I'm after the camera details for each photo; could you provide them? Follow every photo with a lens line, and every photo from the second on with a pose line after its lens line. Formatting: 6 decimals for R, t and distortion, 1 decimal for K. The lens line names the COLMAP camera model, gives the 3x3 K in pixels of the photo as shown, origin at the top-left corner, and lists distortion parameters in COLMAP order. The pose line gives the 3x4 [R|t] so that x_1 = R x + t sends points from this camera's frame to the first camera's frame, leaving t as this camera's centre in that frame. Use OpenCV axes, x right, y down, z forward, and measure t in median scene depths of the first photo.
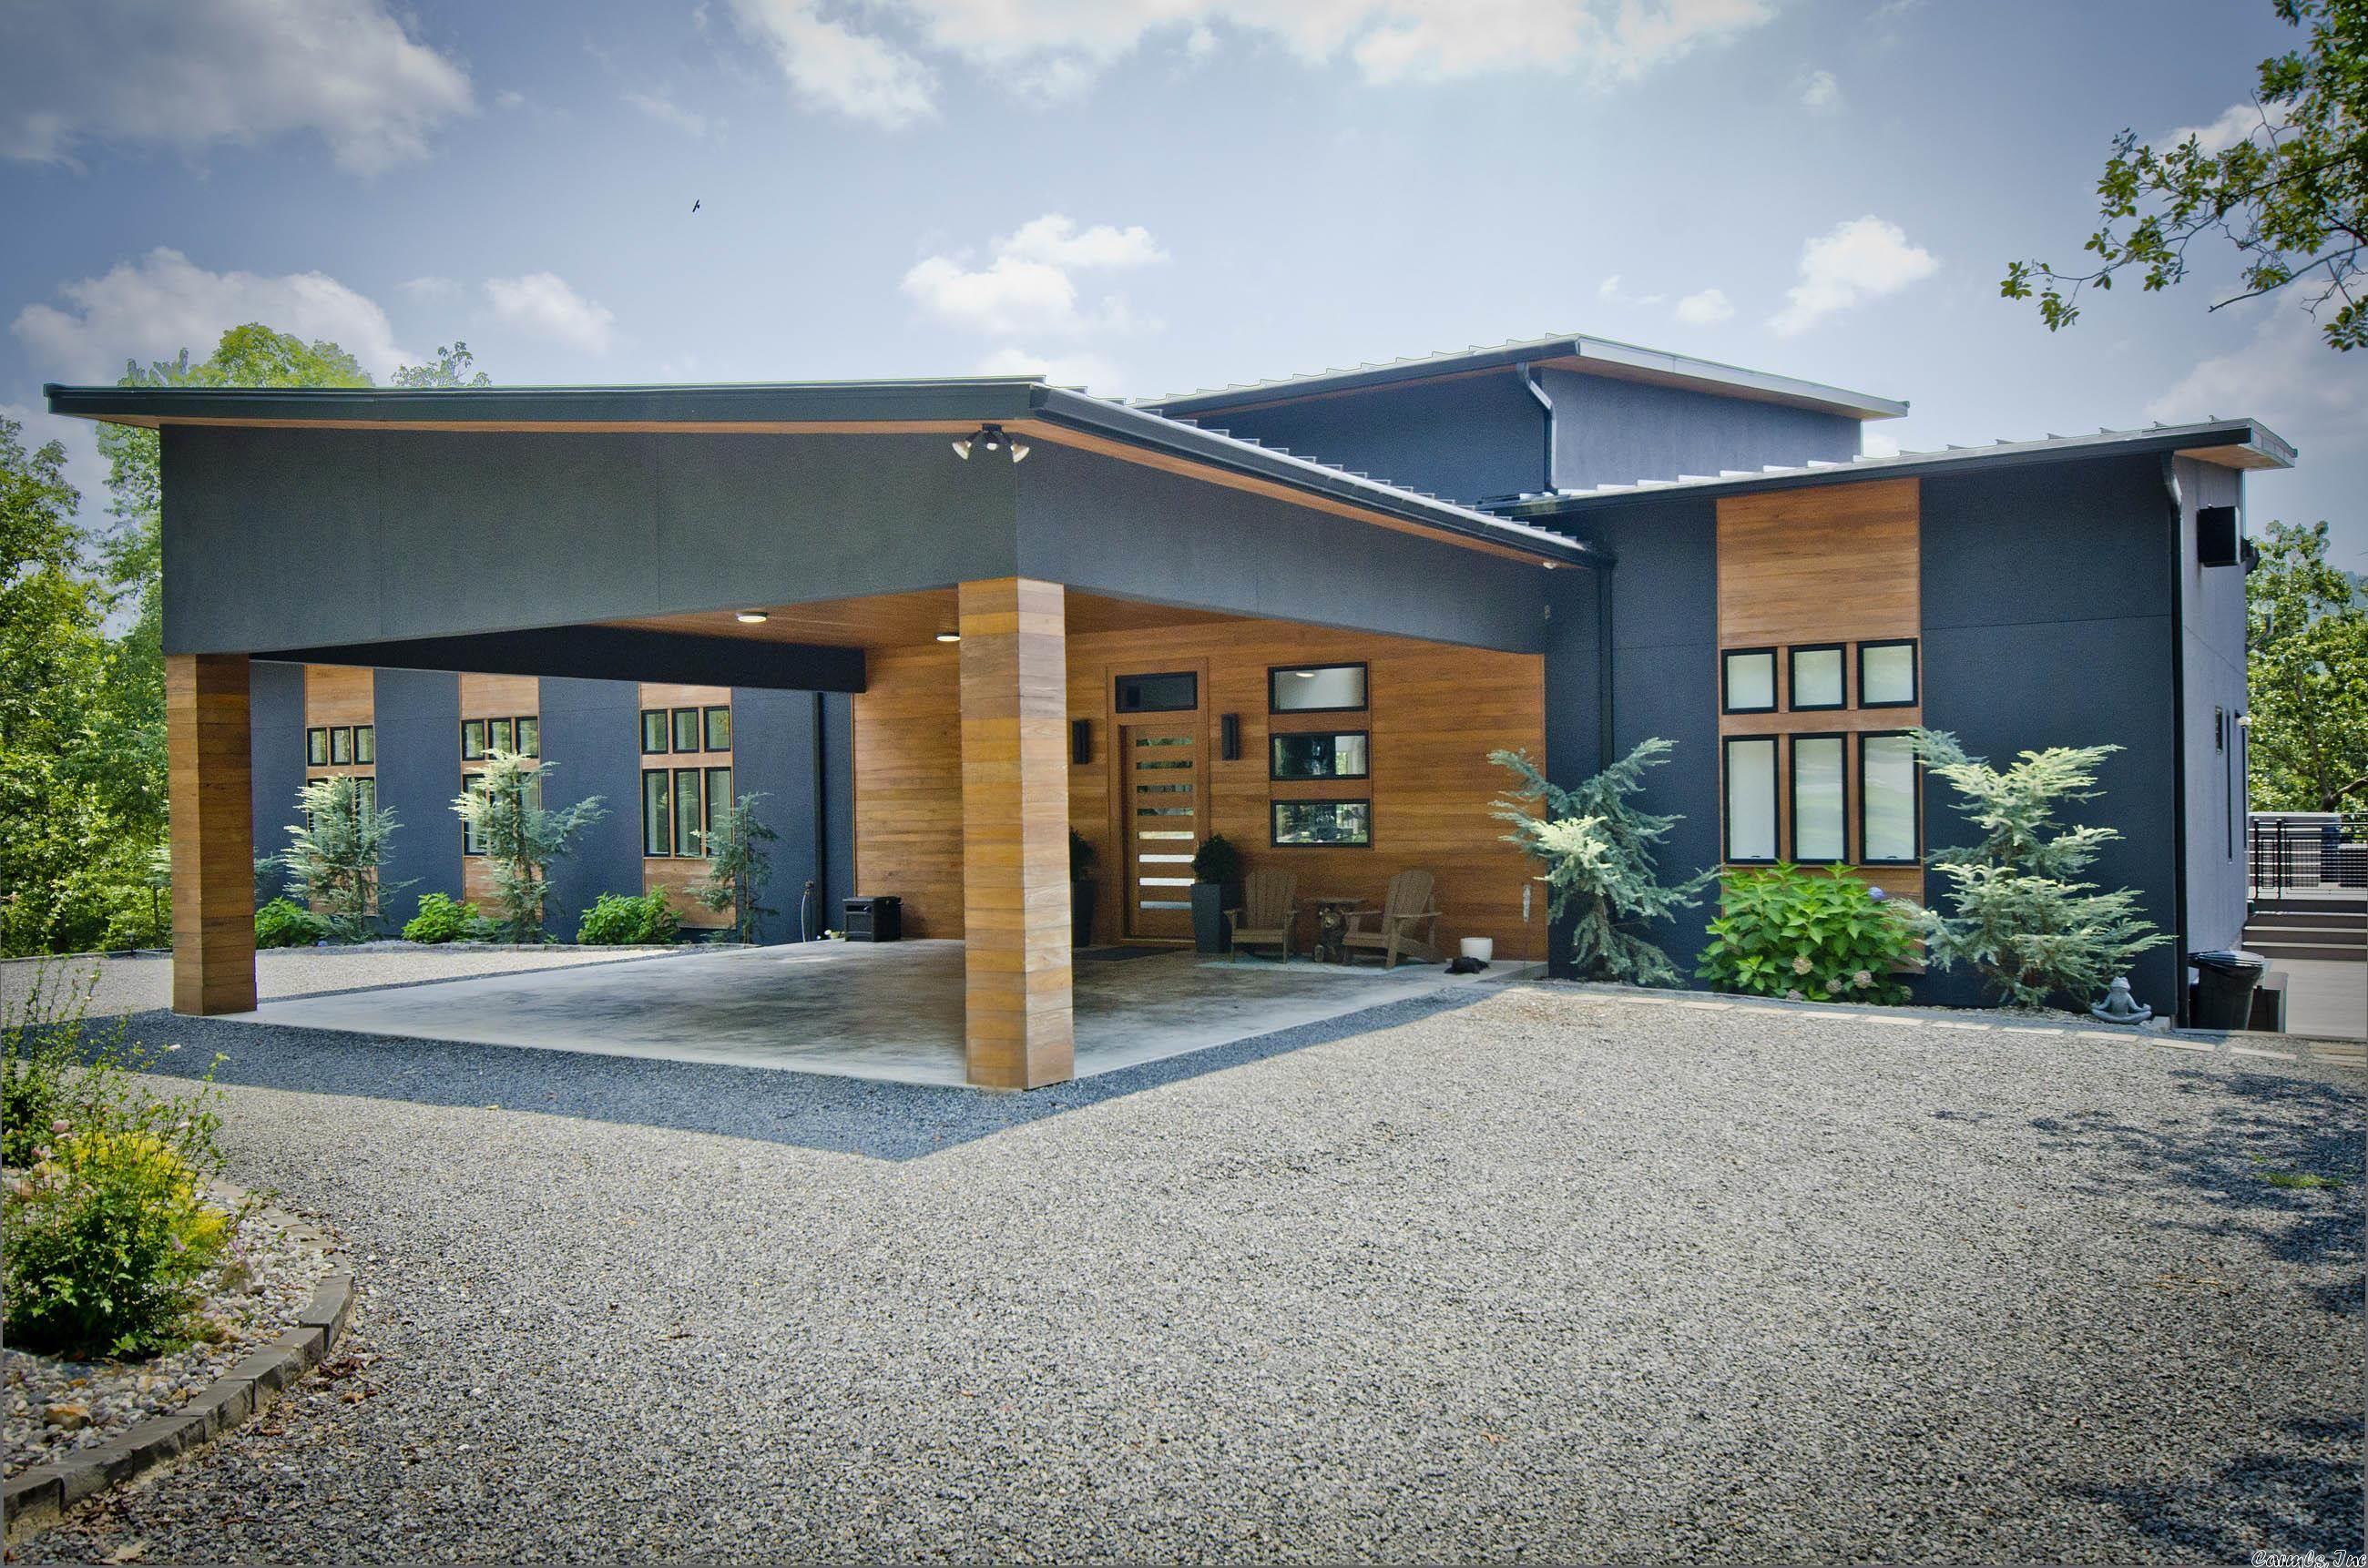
lens RADIAL K [[1819.9, 0, 1184.0], [0, 1819.9, 784.0], [0, 0, 1]] dist [0.079515, -0.000105]
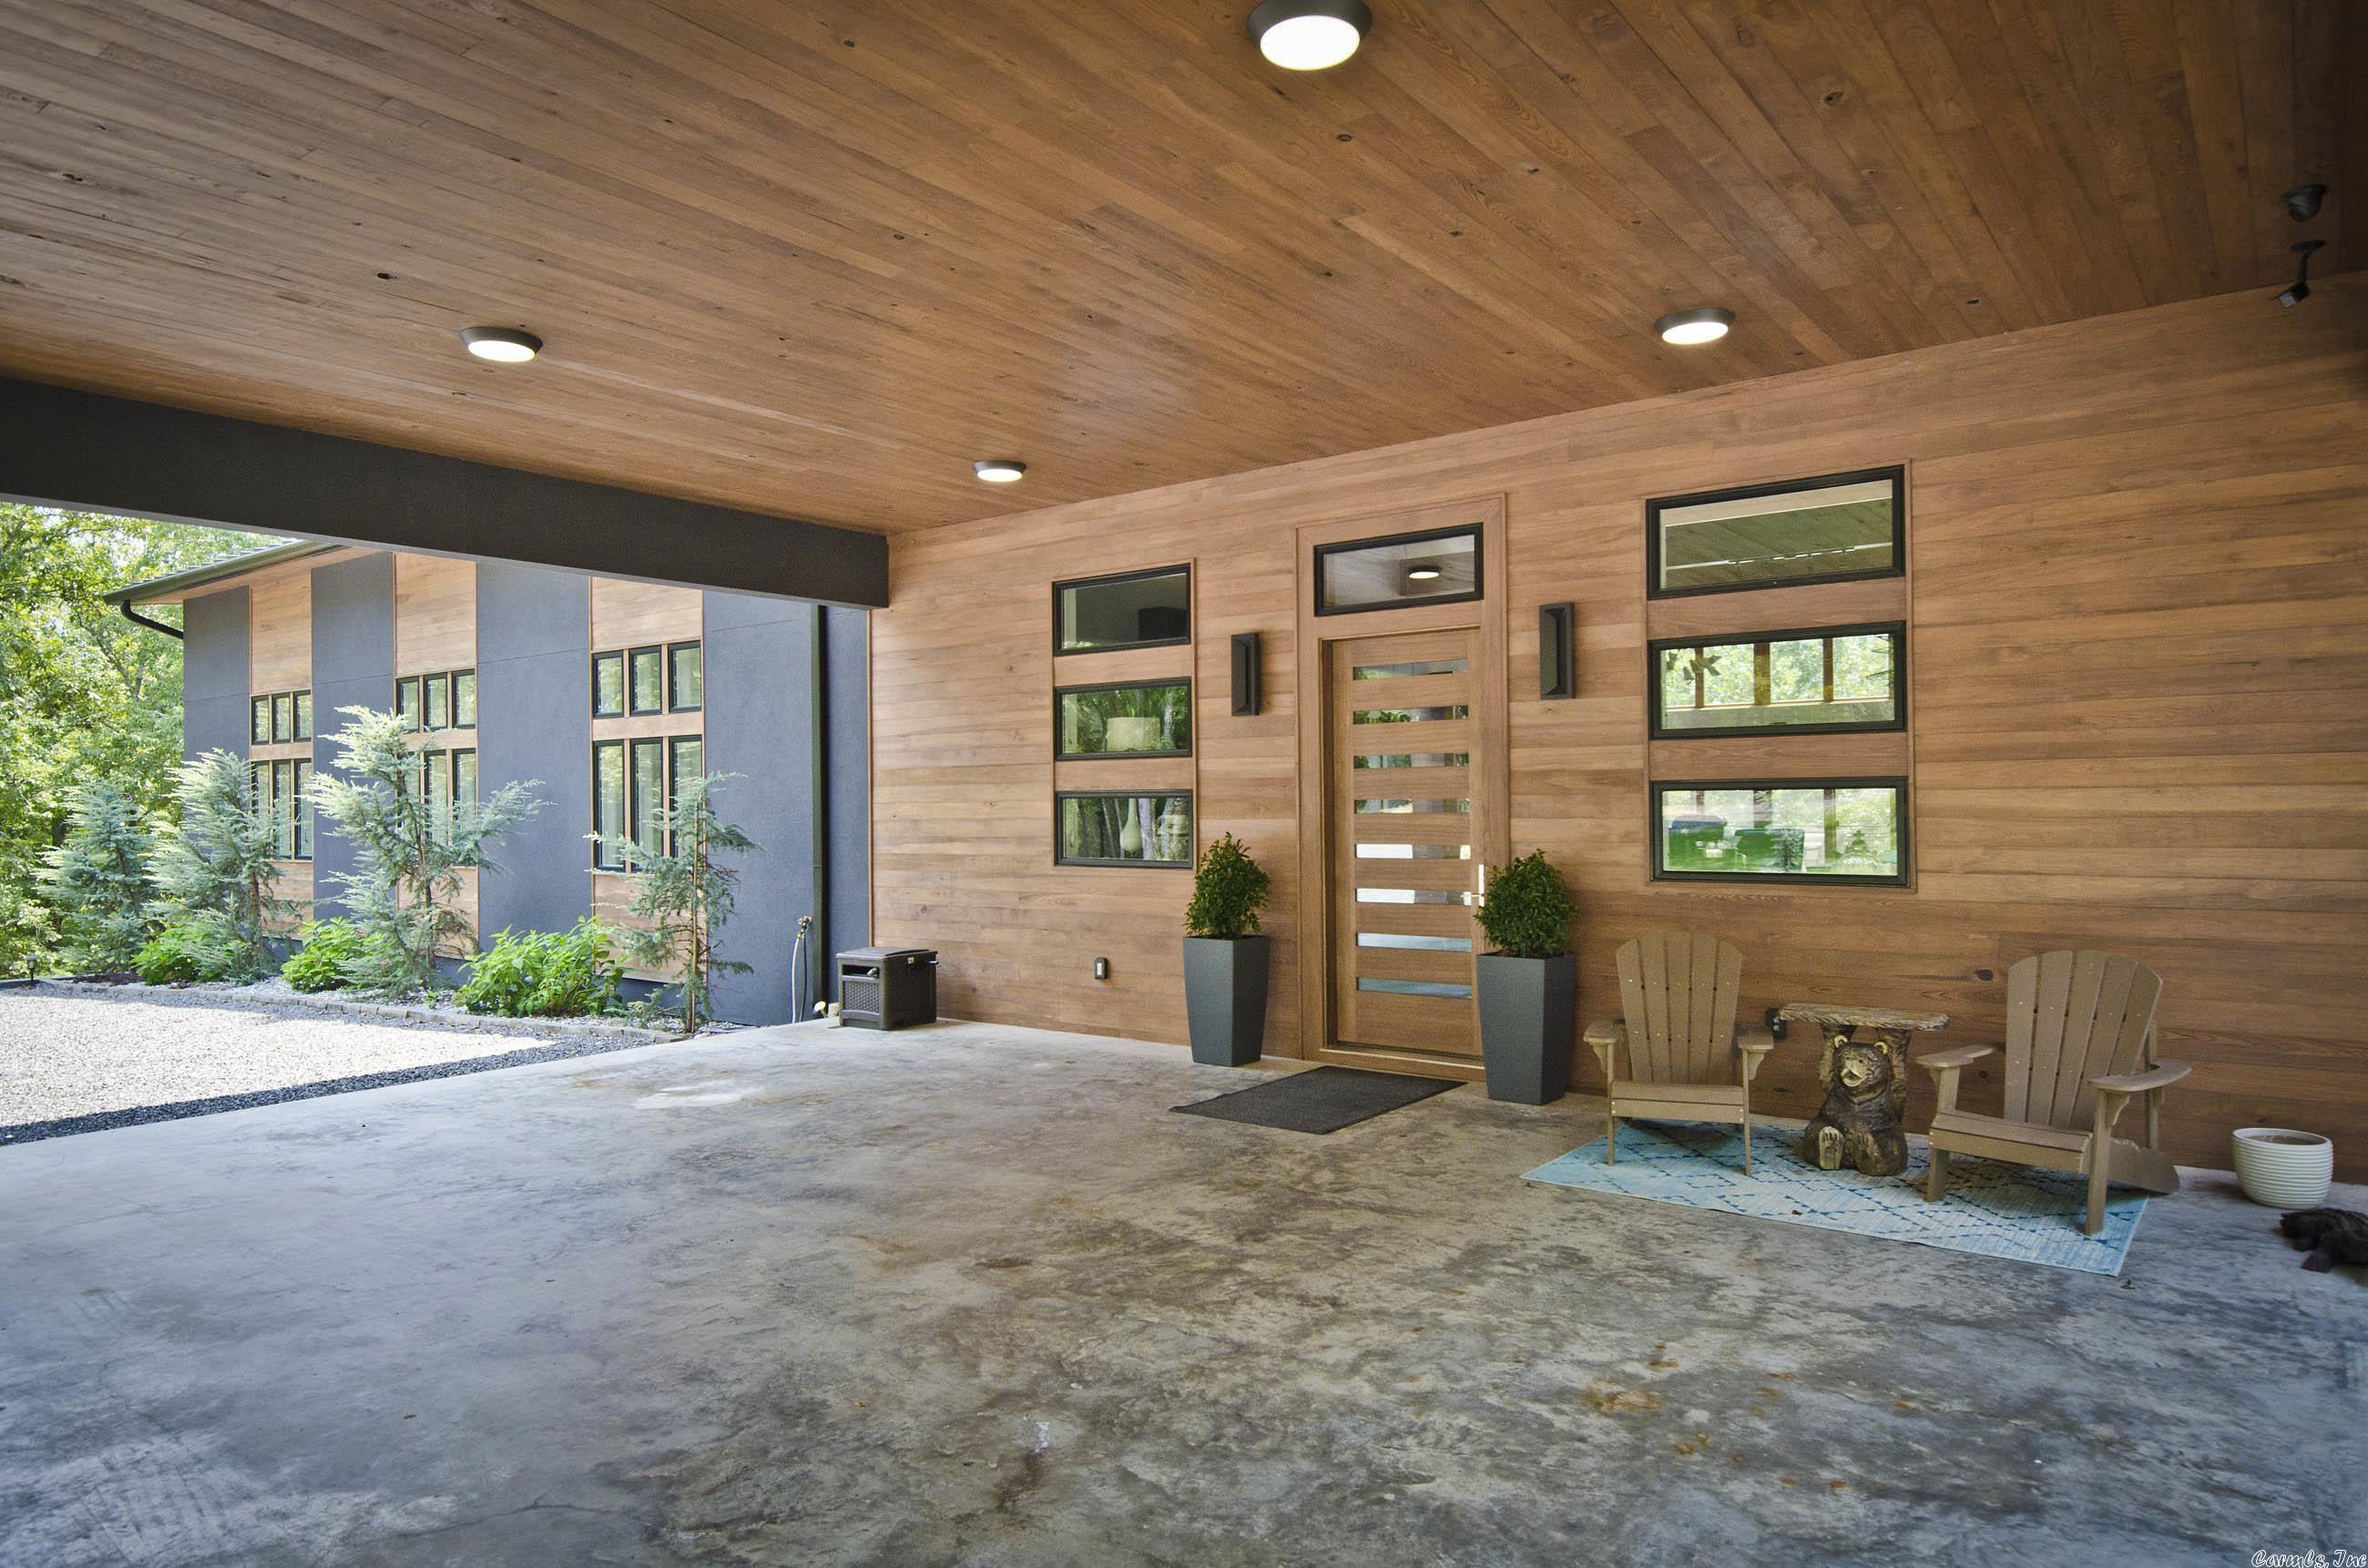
lens RADIAL K [[1463.7, 0, 1184.0], [0, 1463.7, 784.0], [0, 0, 1]] dist [0.000540, -0.000125]
pose [[0.995555, 0.005076, -0.094042, -0.033225], [-0.005743, 0.999960, -0.006822, 0.011623], [0.094003, 0.007332, 0.995545, 0.552147]]
